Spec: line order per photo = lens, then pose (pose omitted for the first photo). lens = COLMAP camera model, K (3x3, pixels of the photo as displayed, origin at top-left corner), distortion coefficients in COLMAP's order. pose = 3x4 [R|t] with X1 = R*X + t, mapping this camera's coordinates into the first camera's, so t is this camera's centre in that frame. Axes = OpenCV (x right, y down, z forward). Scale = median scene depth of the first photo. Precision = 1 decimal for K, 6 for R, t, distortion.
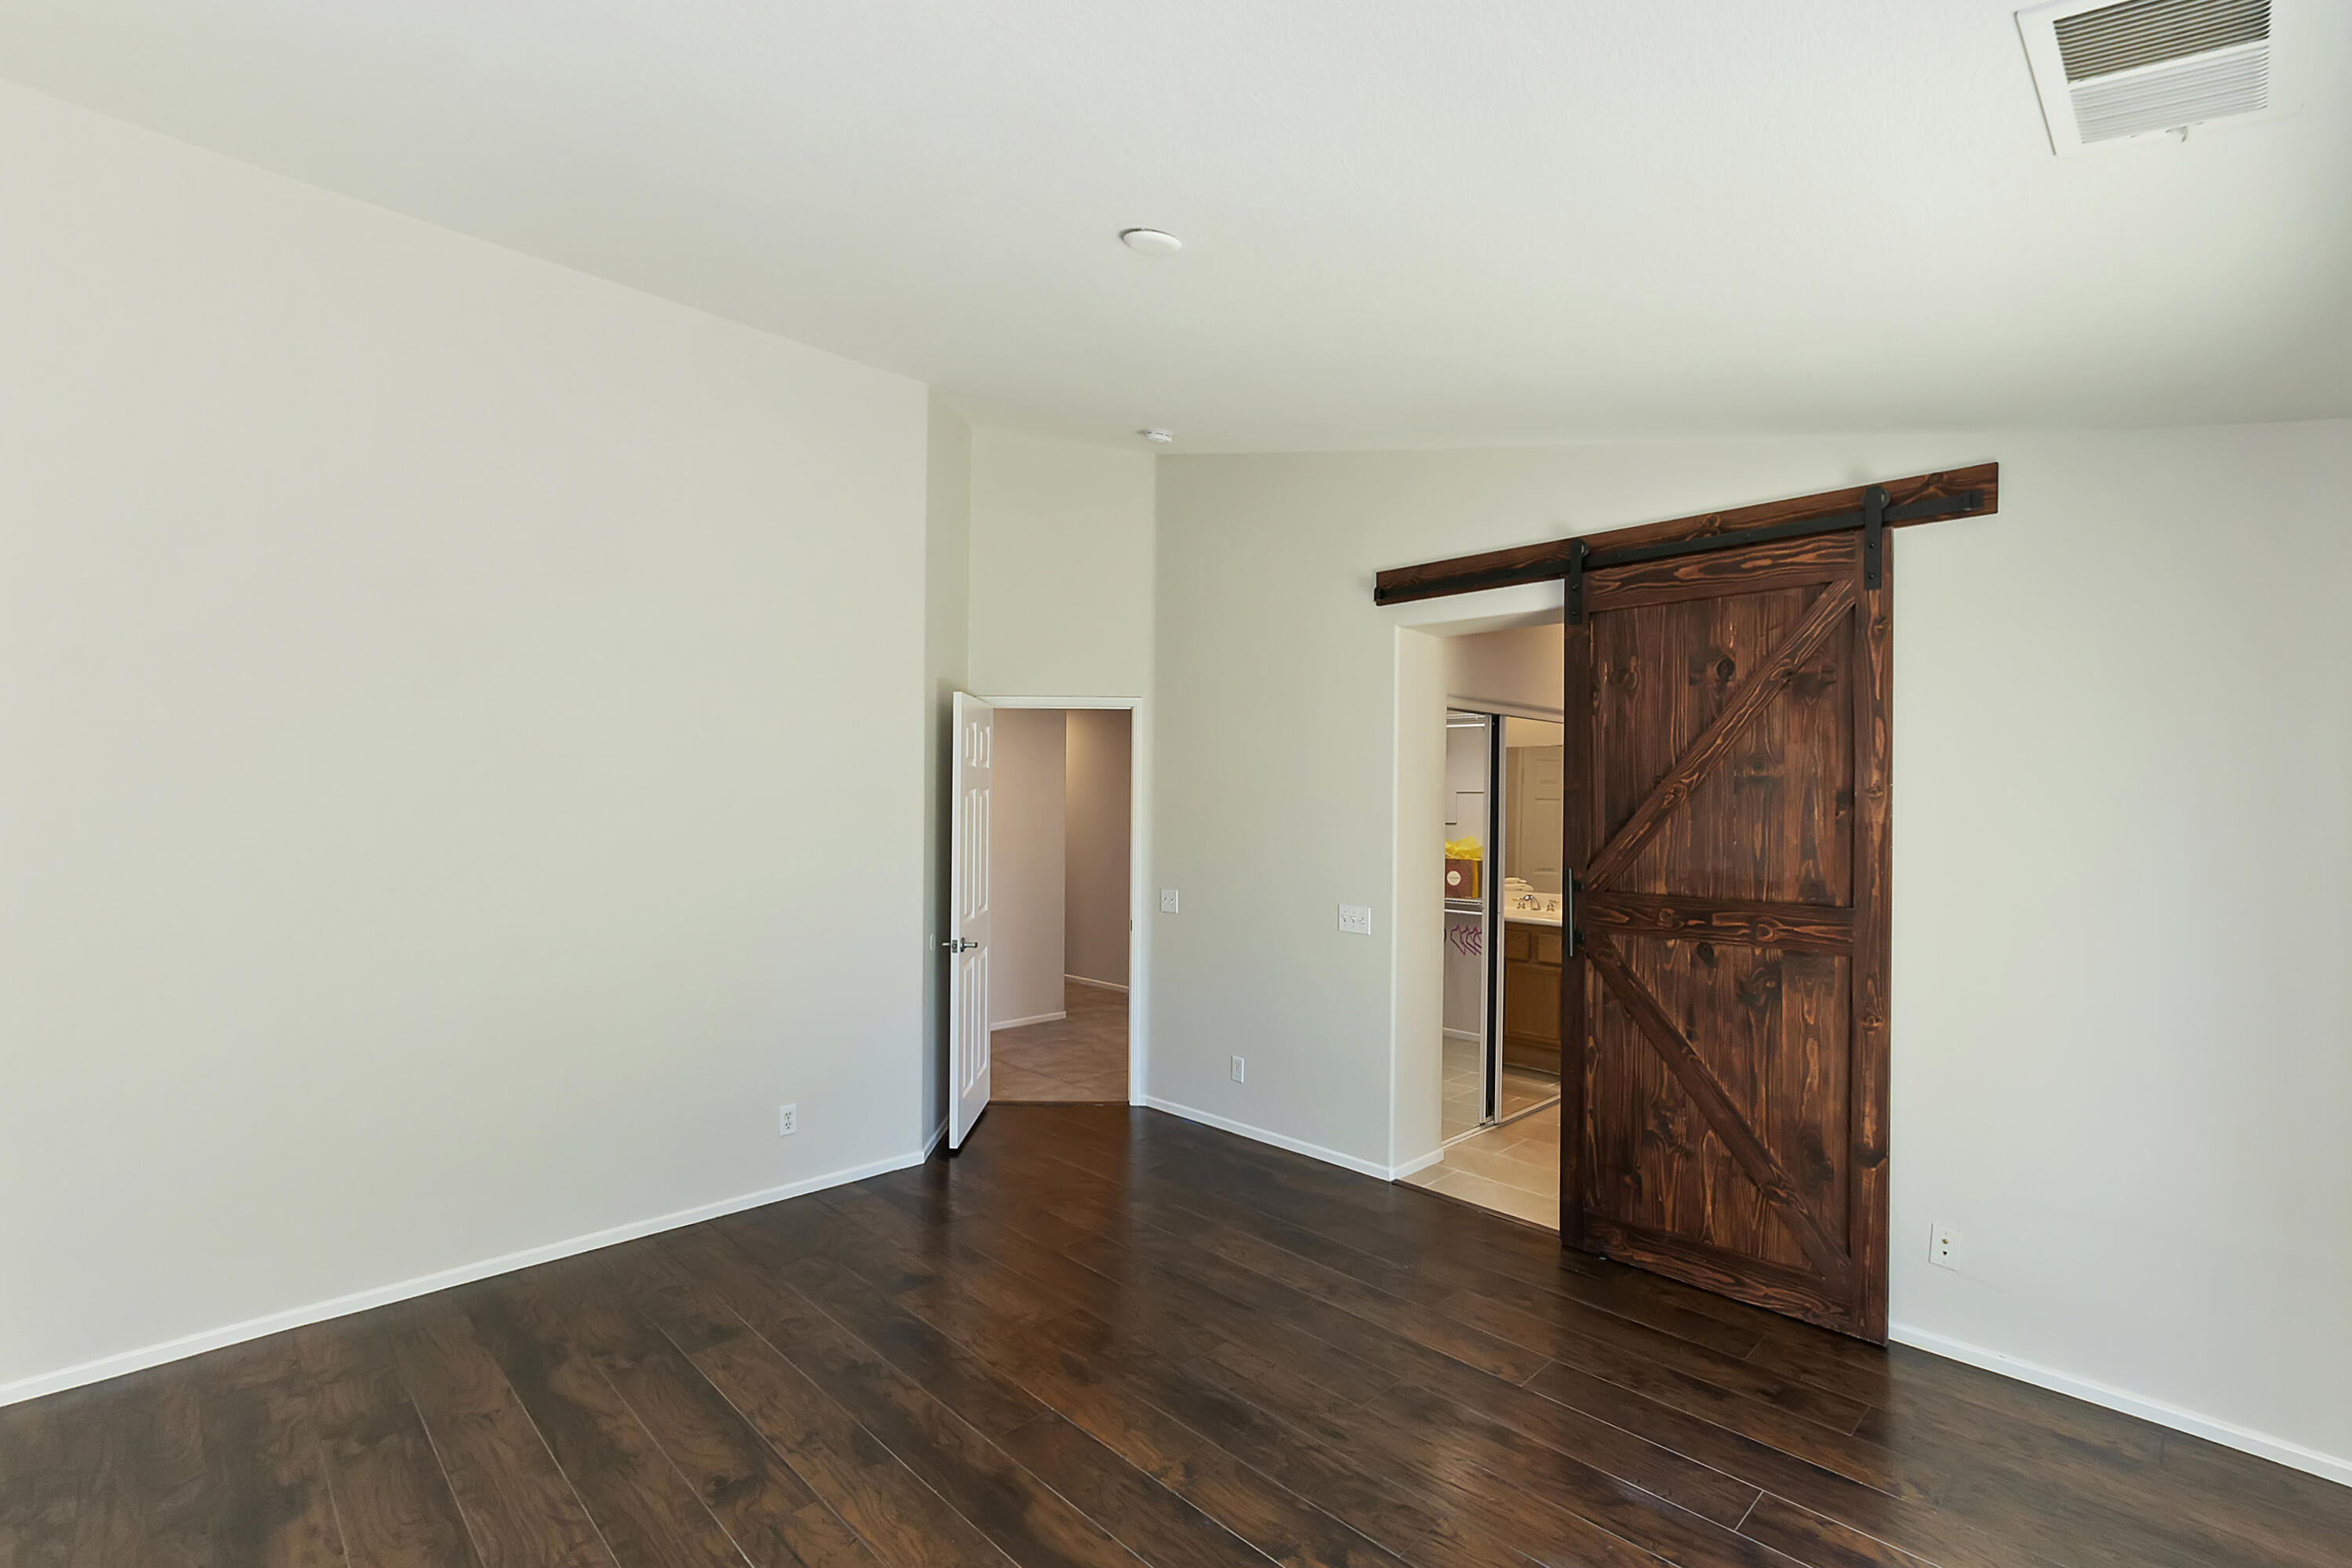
lens RADIAL K [[1054.9, 0, 1179.1], [0, 1054.9, 794.7], [0, 0, 1]] dist [-0.003913, -0.001246]
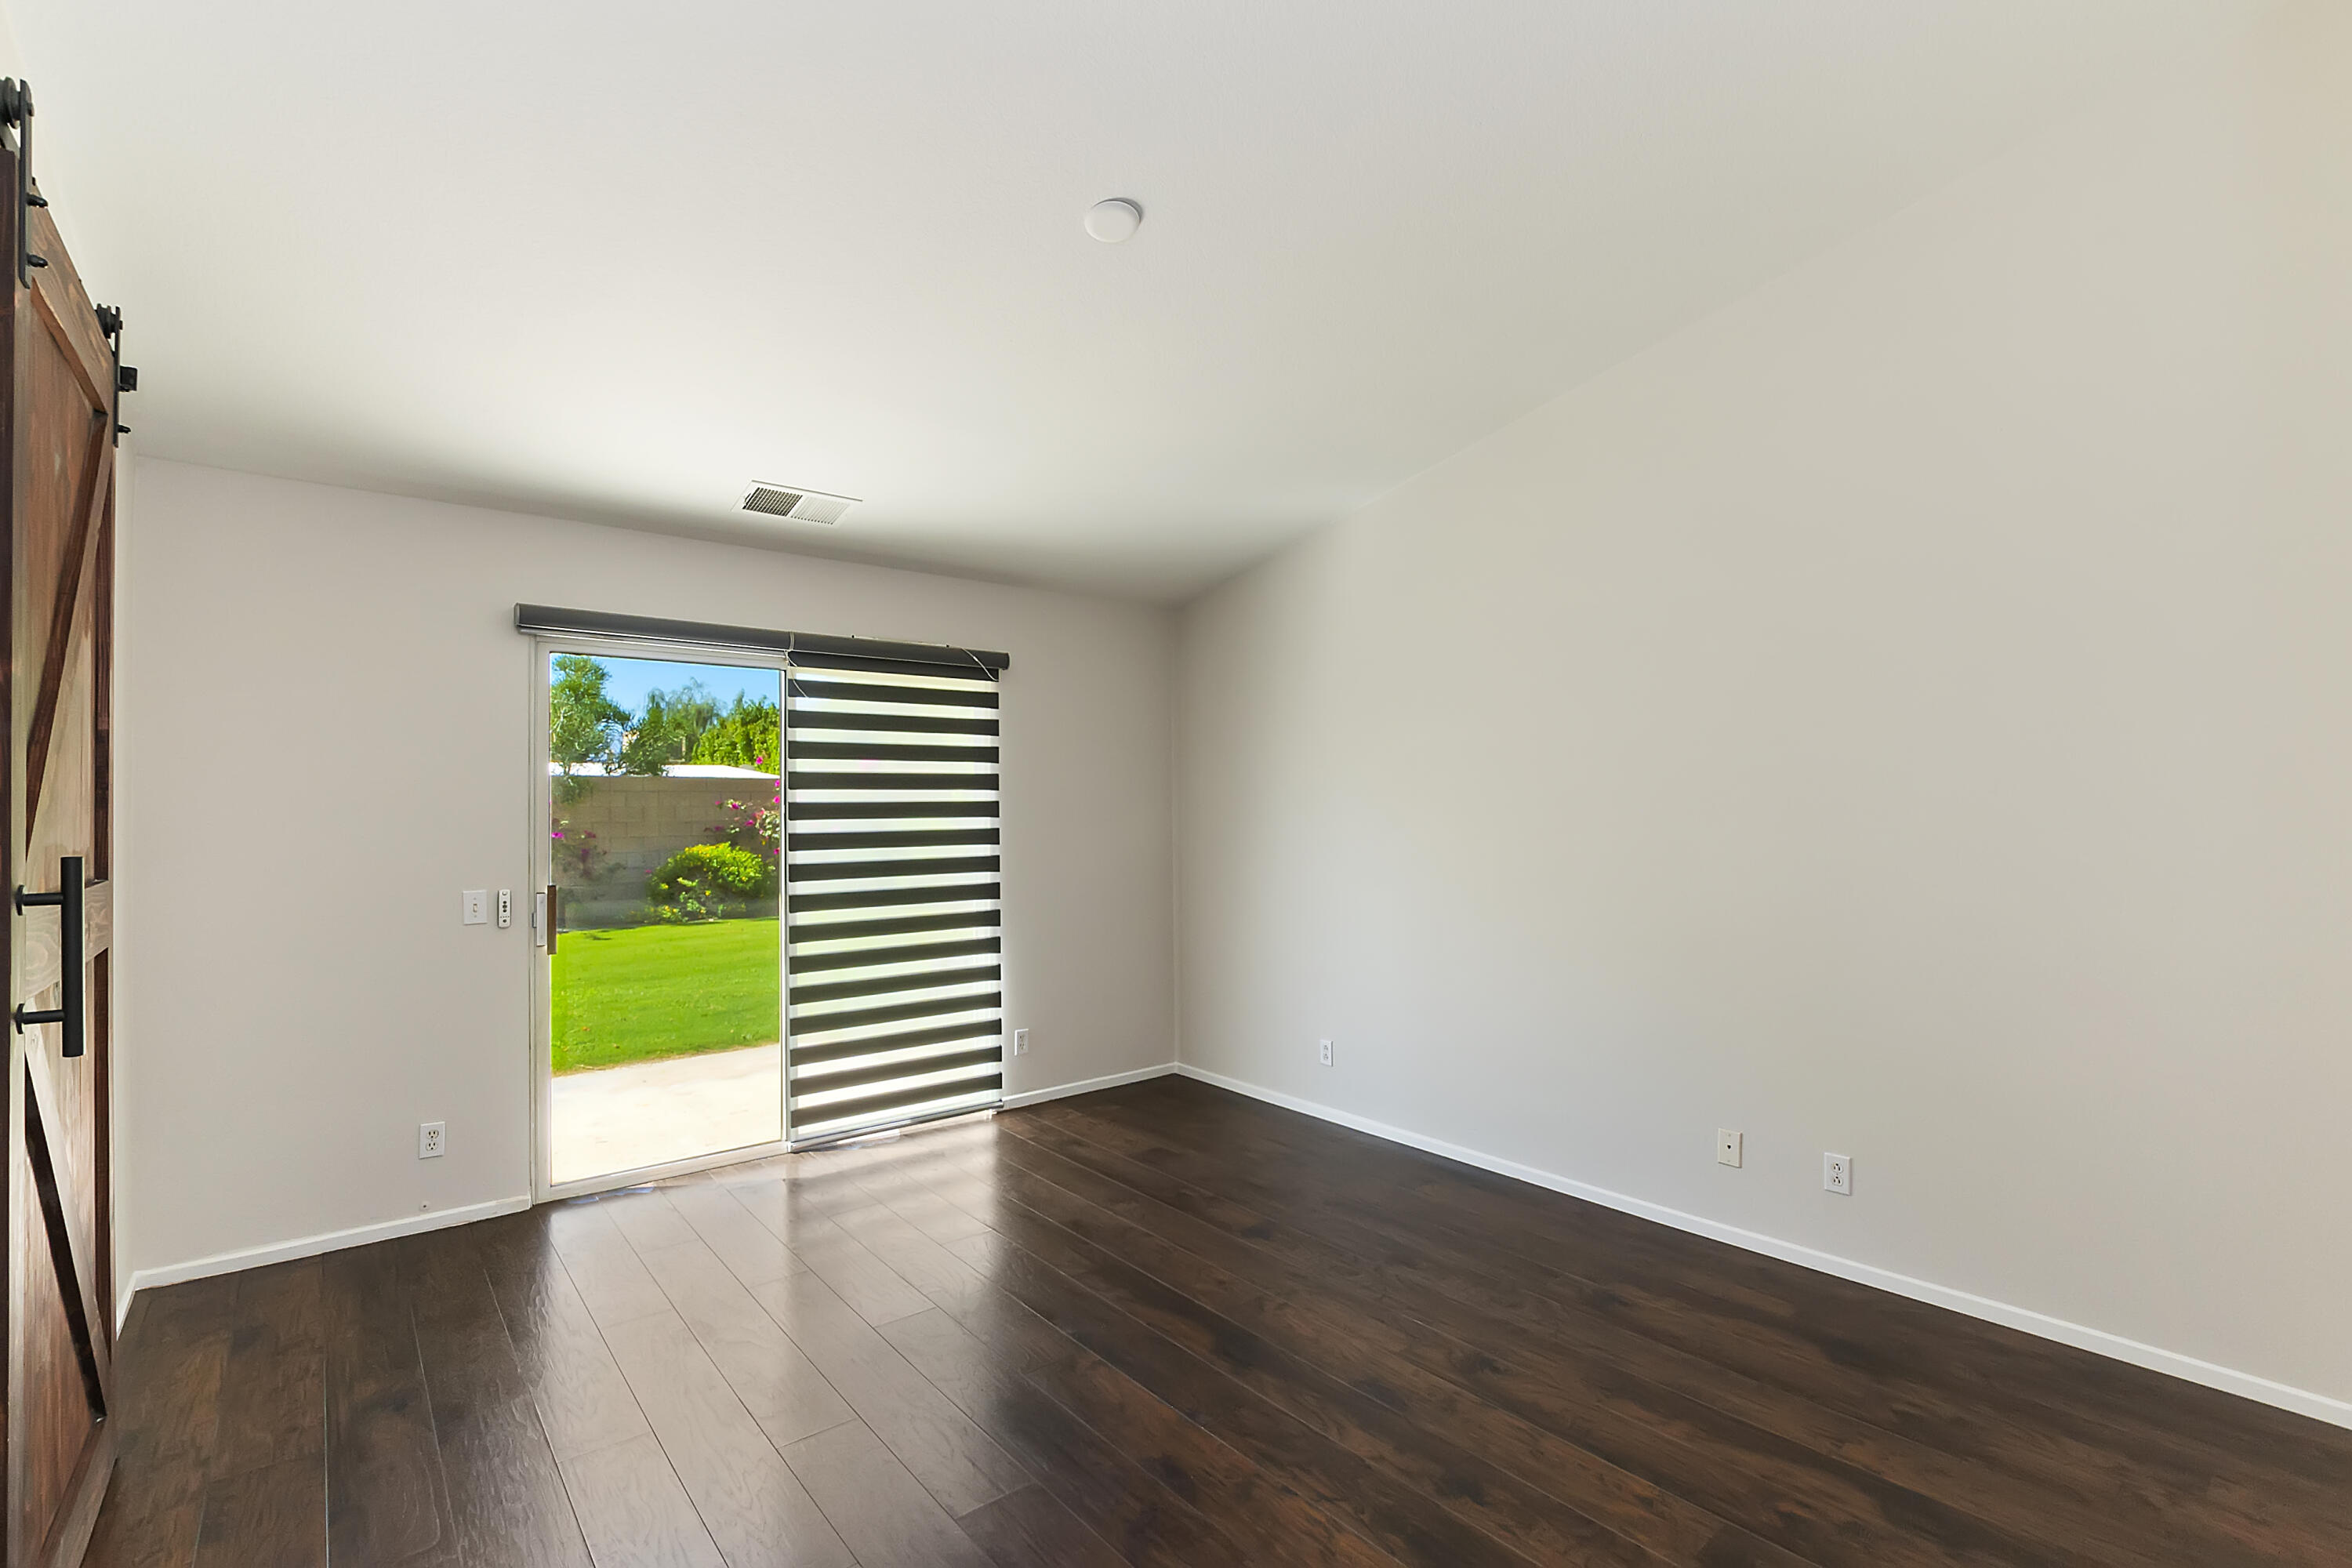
lens RADIAL K [[1054.9, 0, 1172.8], [0, 1054.9, 796.6], [0, 0, 1]] dist [-0.003913, -0.001246]
pose [[-0.996210, -0.007979, 0.086613, -0.172044], [-0.009170, 0.999869, -0.013364, 0.063543], [-0.086495, -0.014108, -0.996152, 1.942107]]
